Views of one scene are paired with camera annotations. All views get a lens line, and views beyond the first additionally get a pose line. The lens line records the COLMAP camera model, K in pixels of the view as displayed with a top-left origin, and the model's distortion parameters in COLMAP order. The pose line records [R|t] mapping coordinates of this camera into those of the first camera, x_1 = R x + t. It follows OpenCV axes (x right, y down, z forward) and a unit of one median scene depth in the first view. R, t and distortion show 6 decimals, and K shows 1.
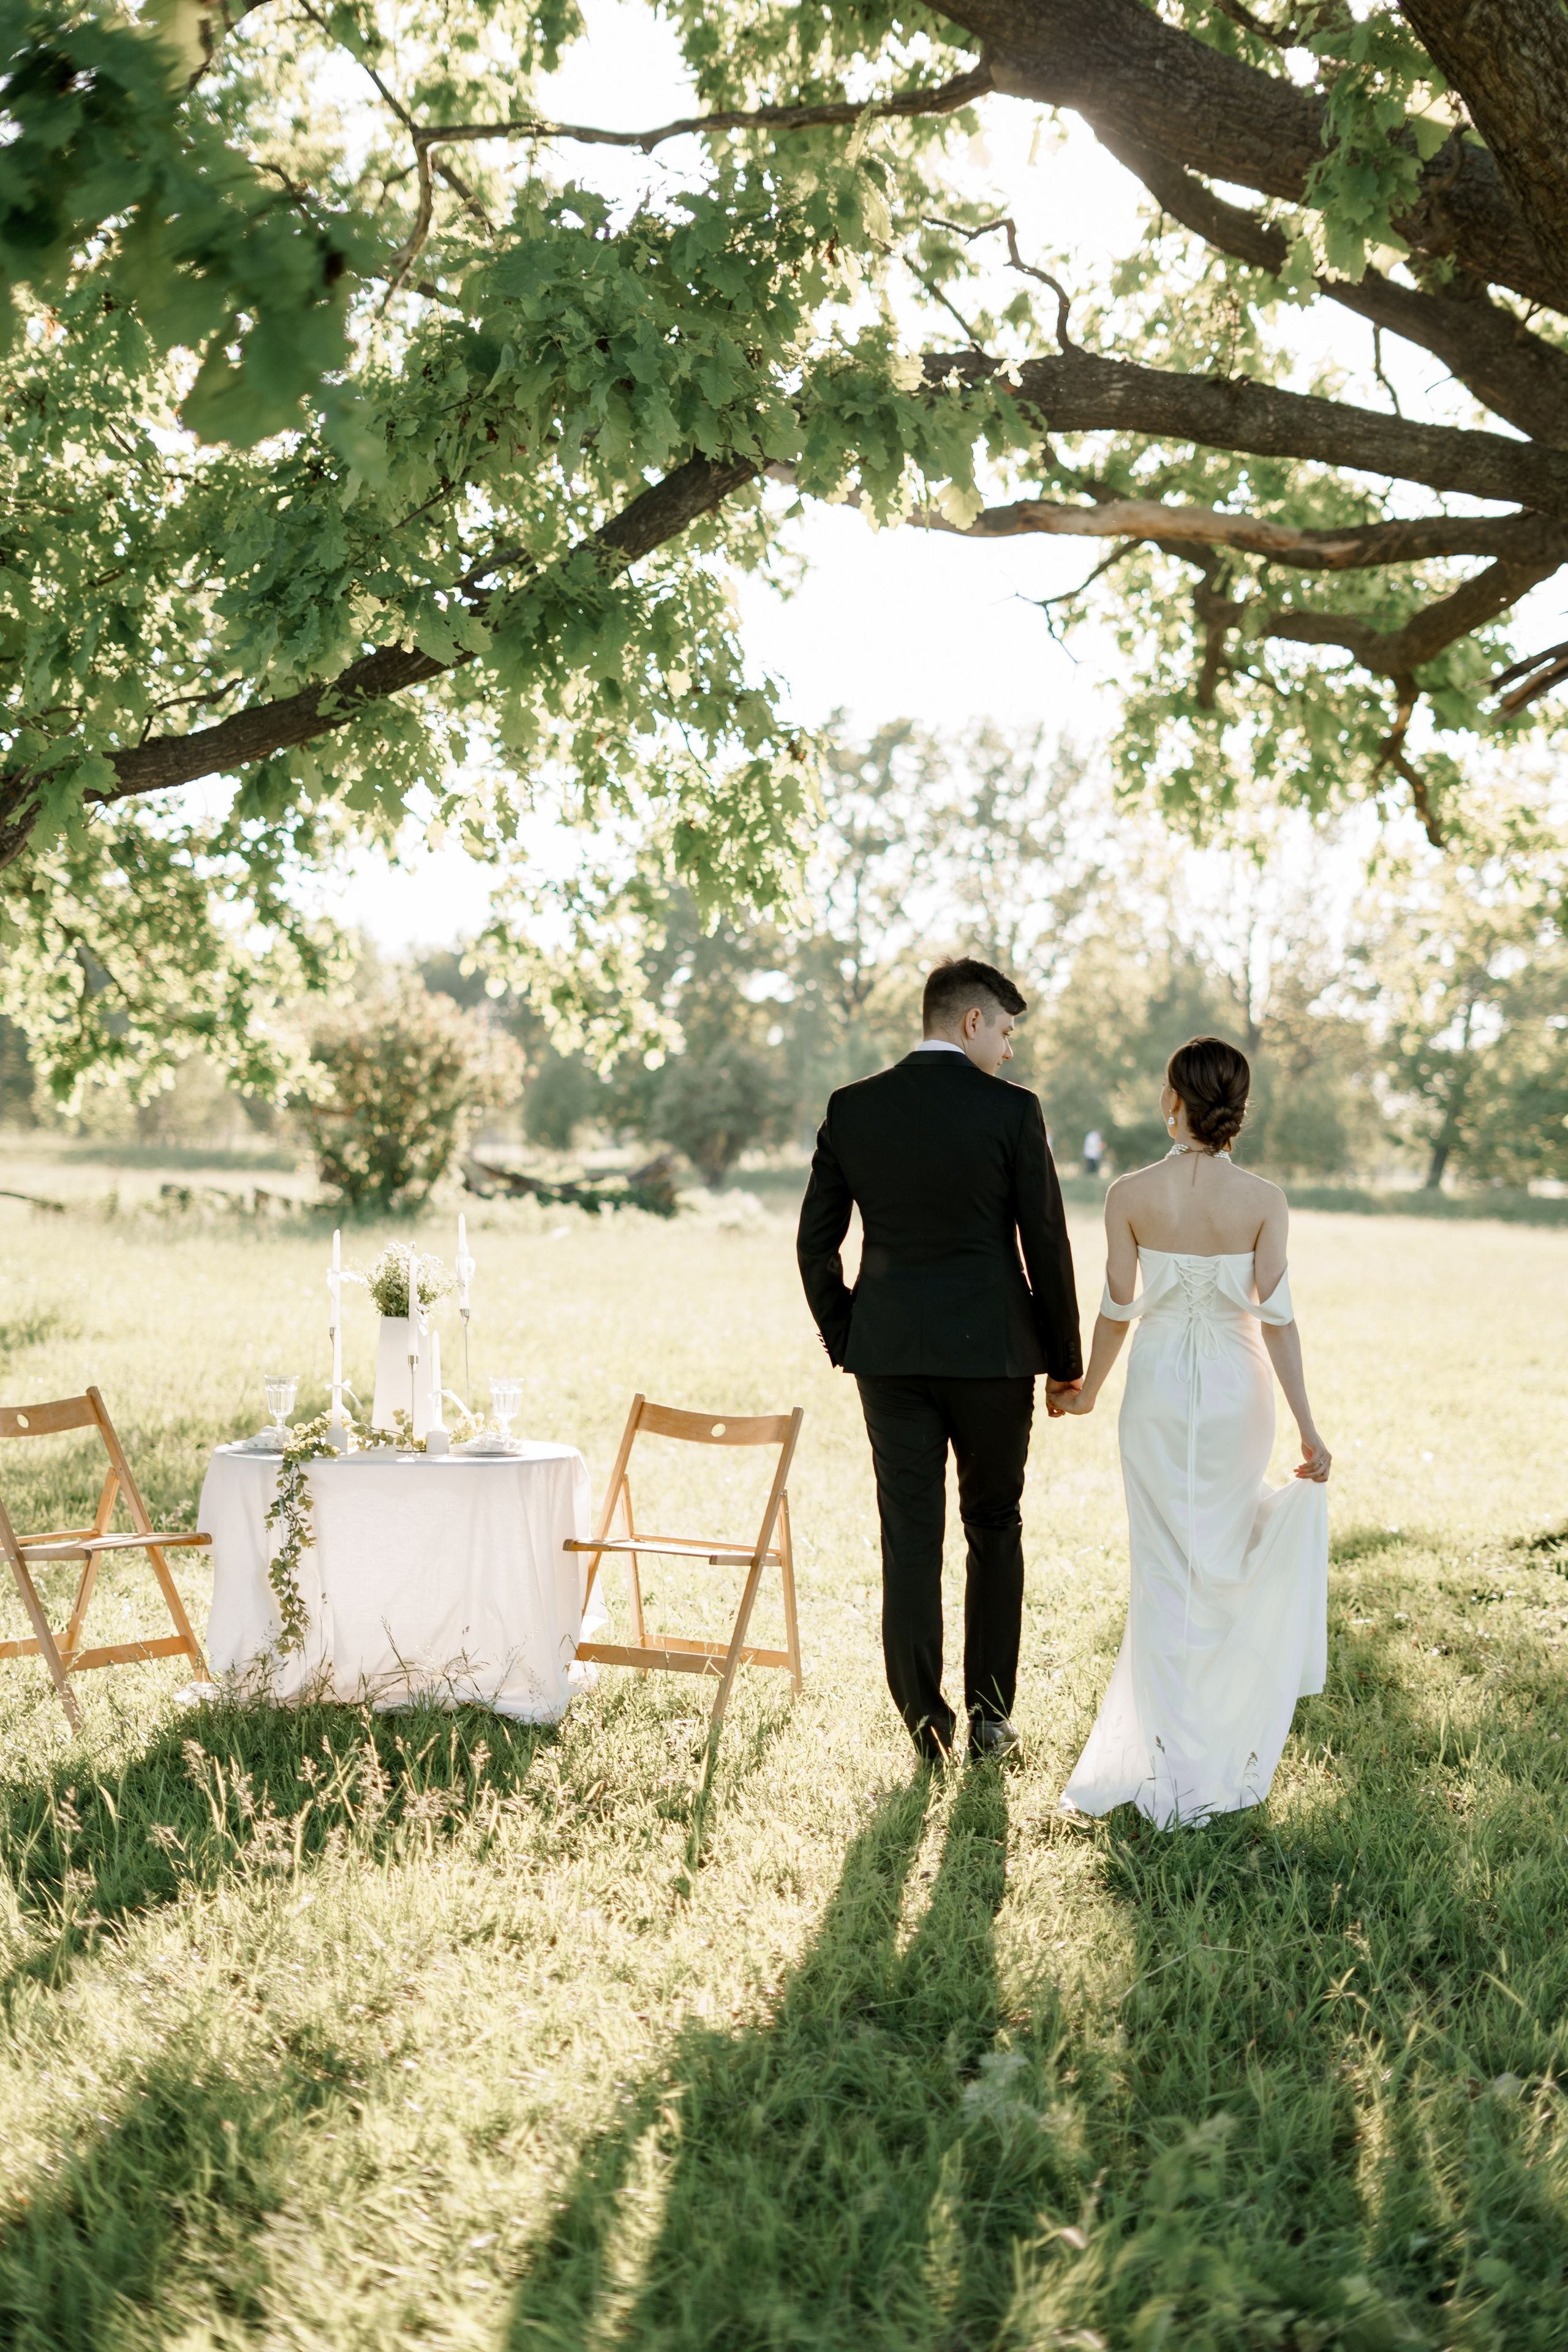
lens RADIAL K [[3314.2, 0, 803.3], [0, 3314.2, 1186.9], [0, 0, 1]] dist [0.002020, 0.000000]
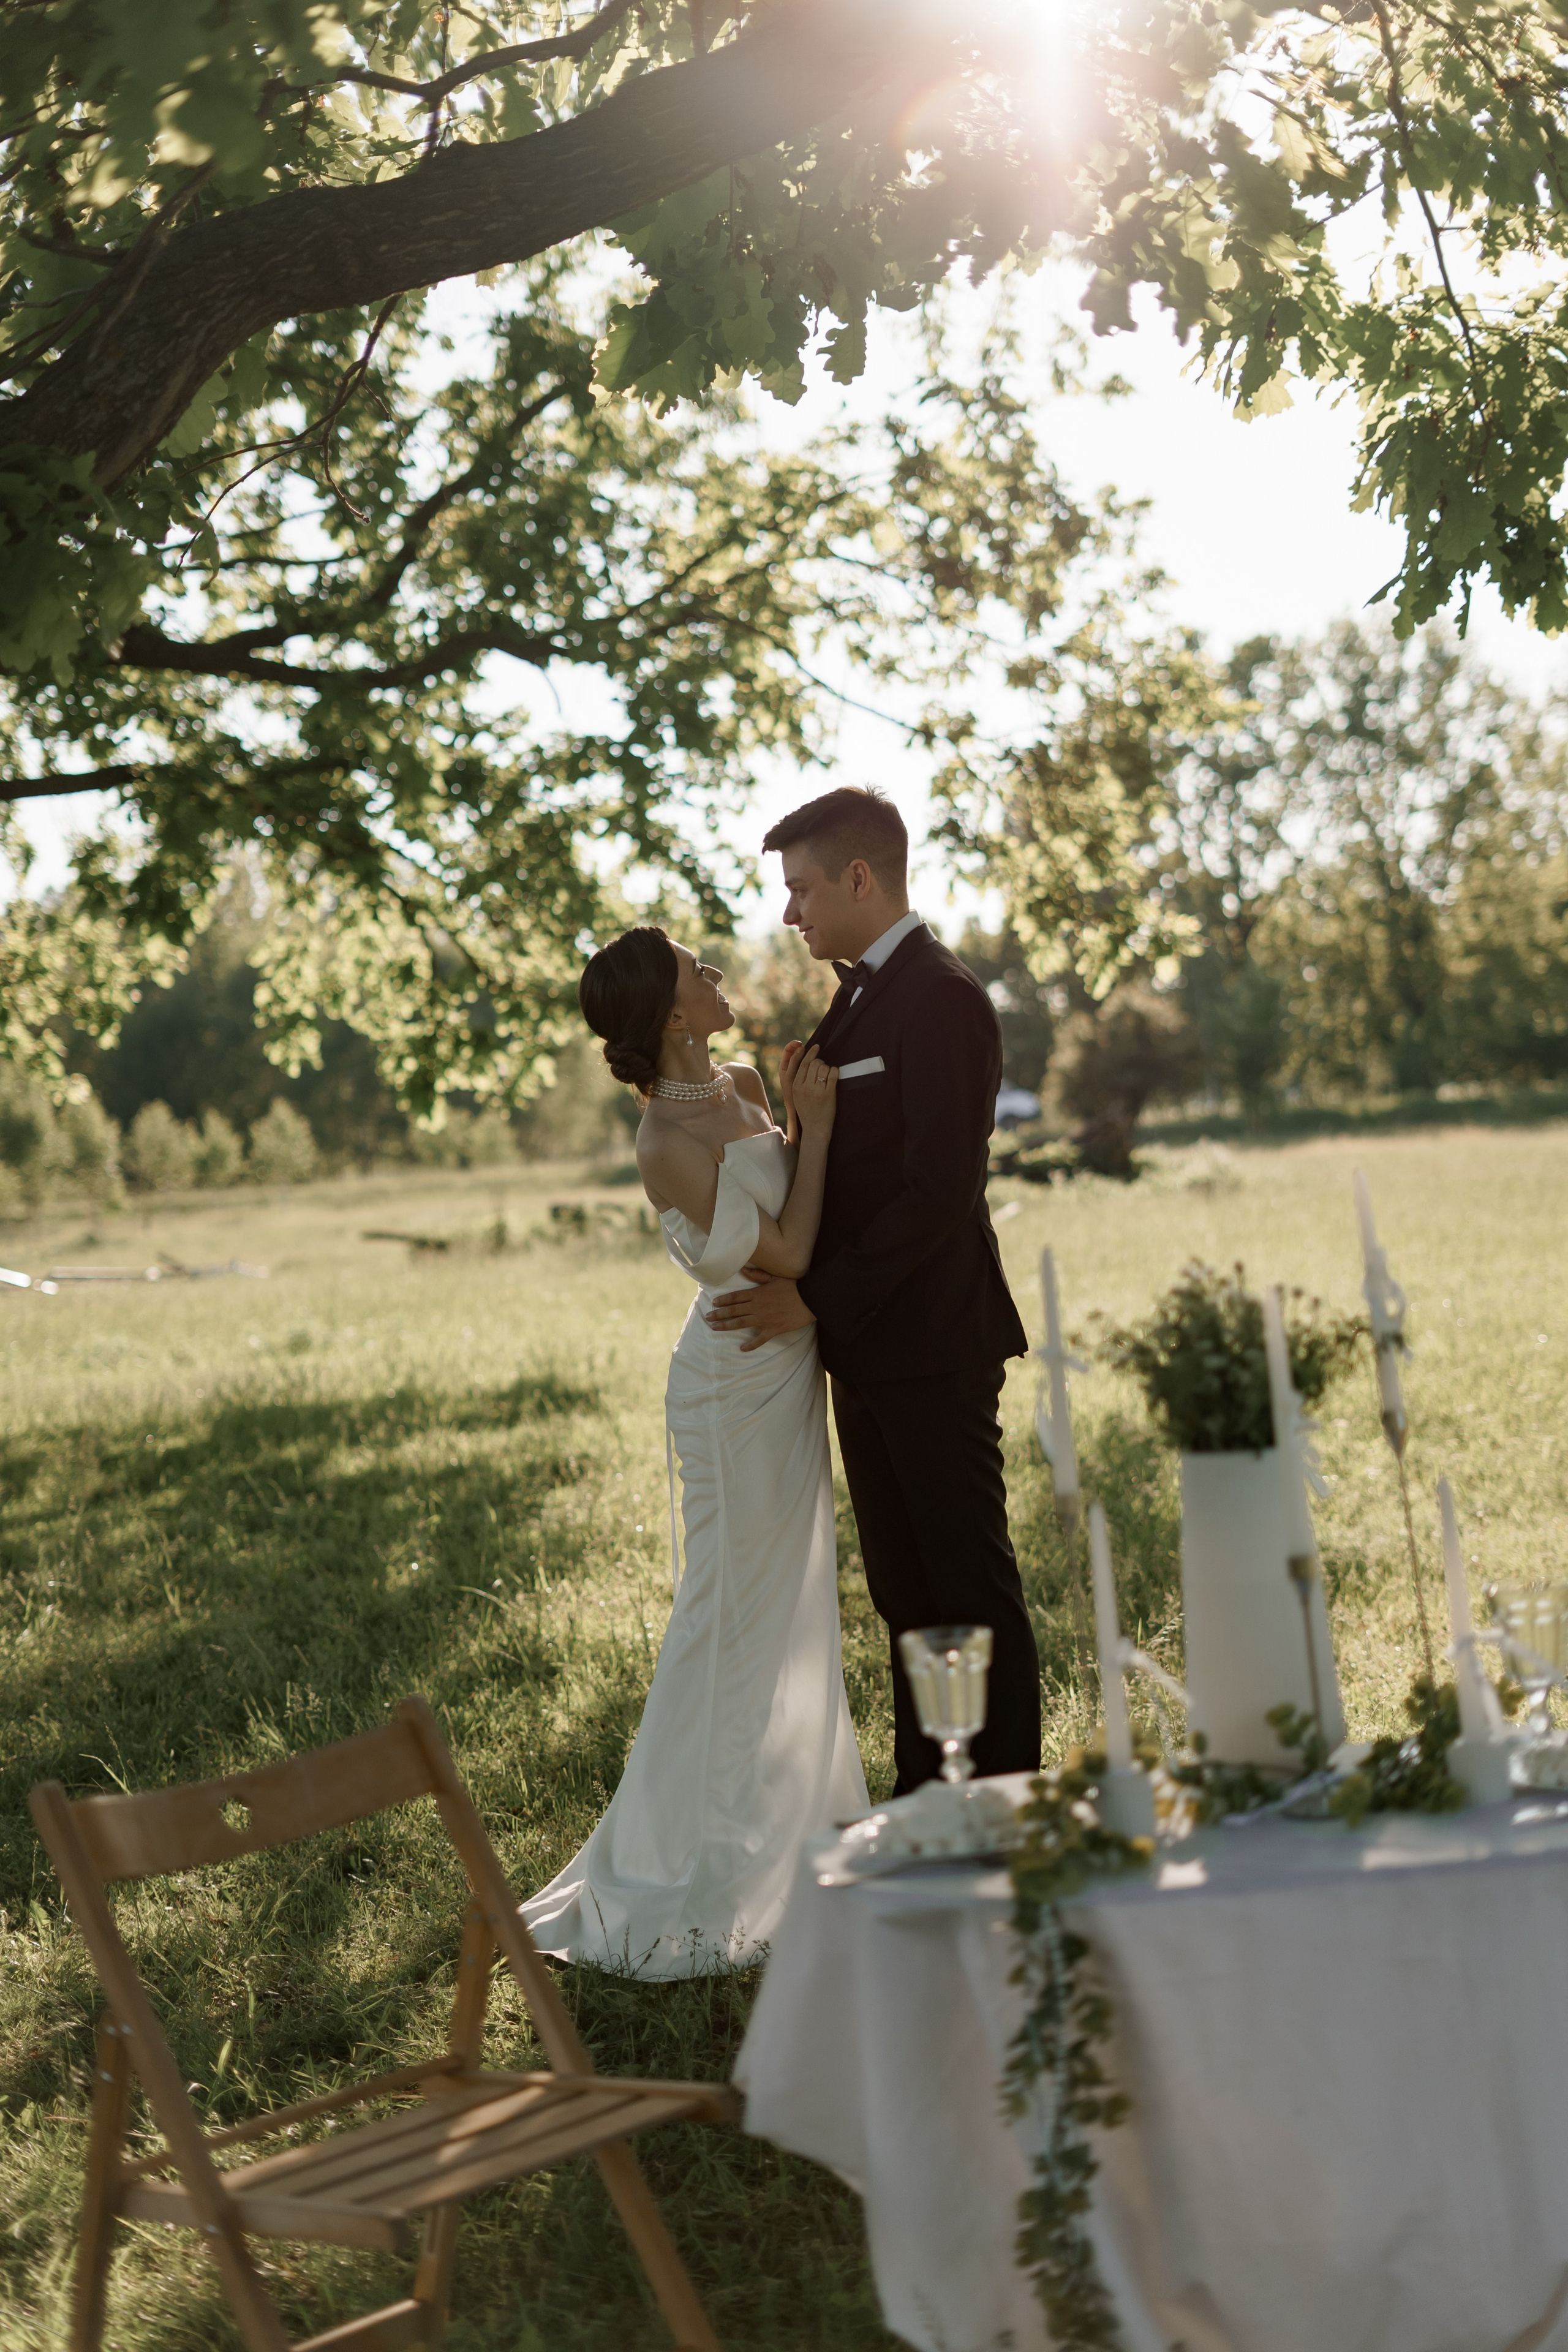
lens RADIAL K [[3314.2, 0, 774.6], [0, 3314.2, 1185.5], [0, 0, 1]] dist [0.002020, 0.000000]
pose [[0.986529, -0.108745, -0.122210, -0.040666], [0.109546, 0.993982, -0.000166, 0.001012], [0.121493, -0.013224, 0.992504, 0.200675]]
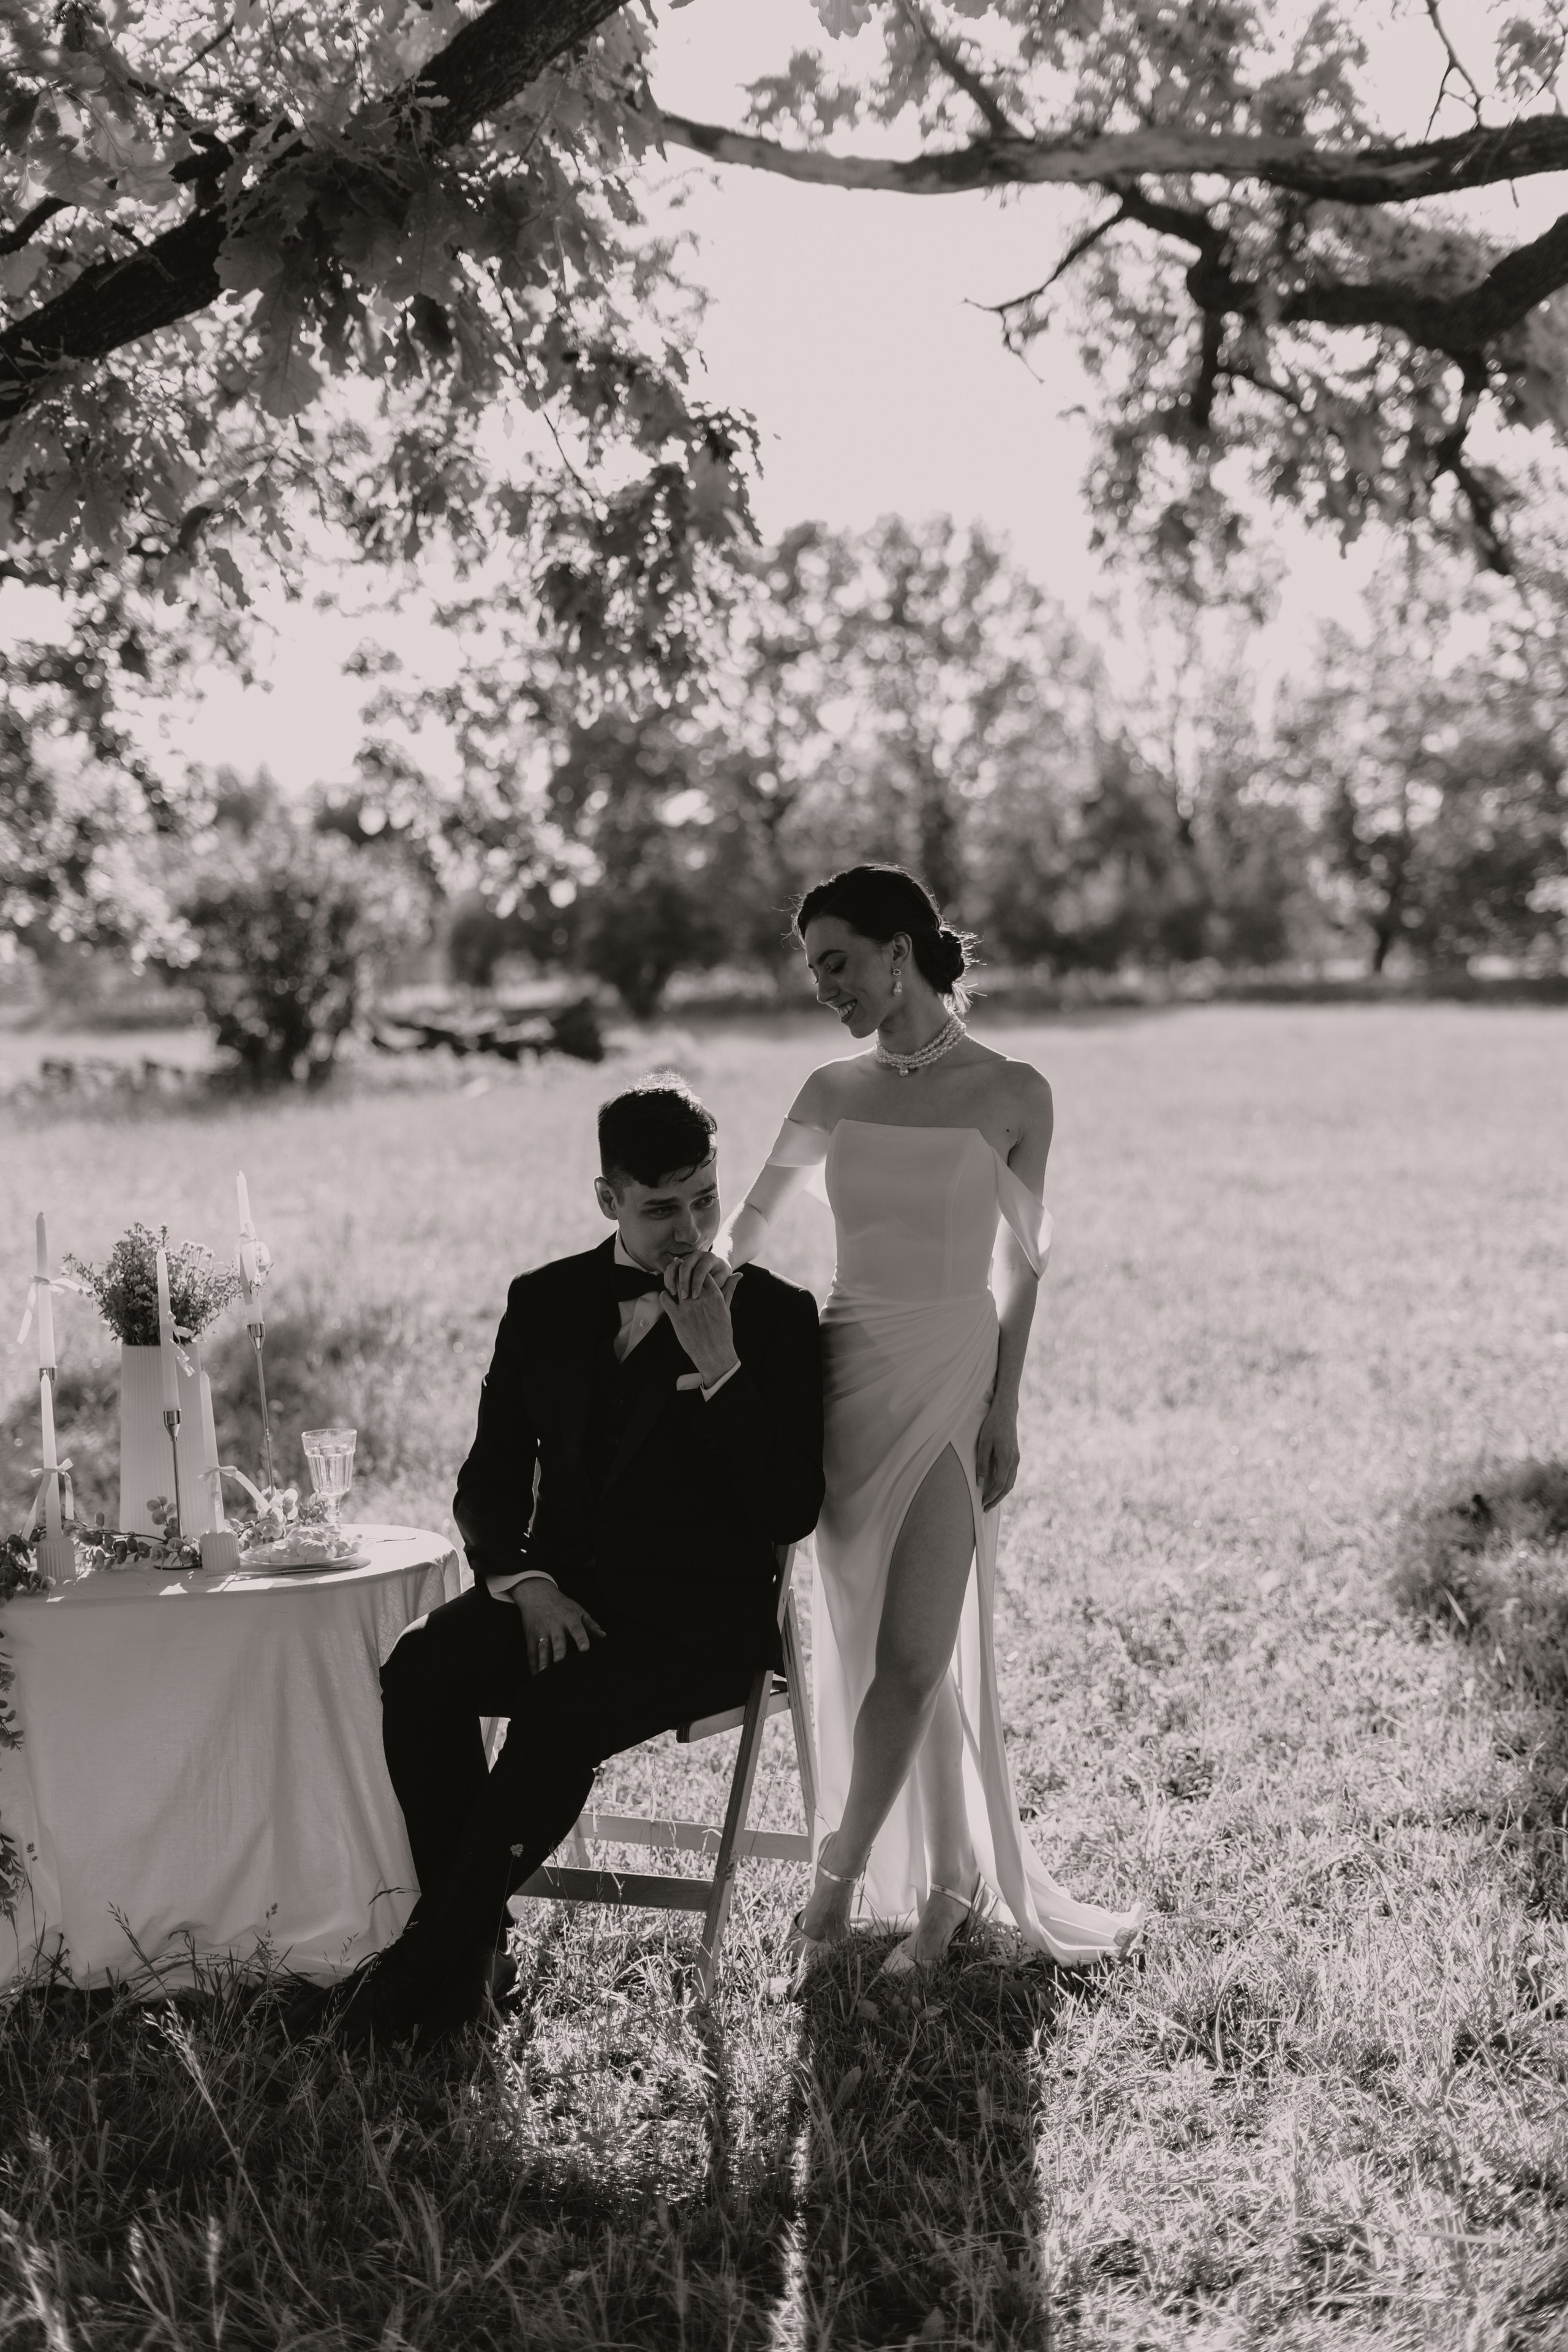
lens RADIAL K [[3314.2, 0, 827.0], [0, 3314.2, 1210.6], [0, 0, 1]] dist [0.002020, 0.000000]
pose [[0.997730, -0.062785, 0.024334, -0.002645], [0.061163, 0.996170, 0.062493, -0.005529], [-0.028164, -0.060863, 0.997749, 0.120892]]
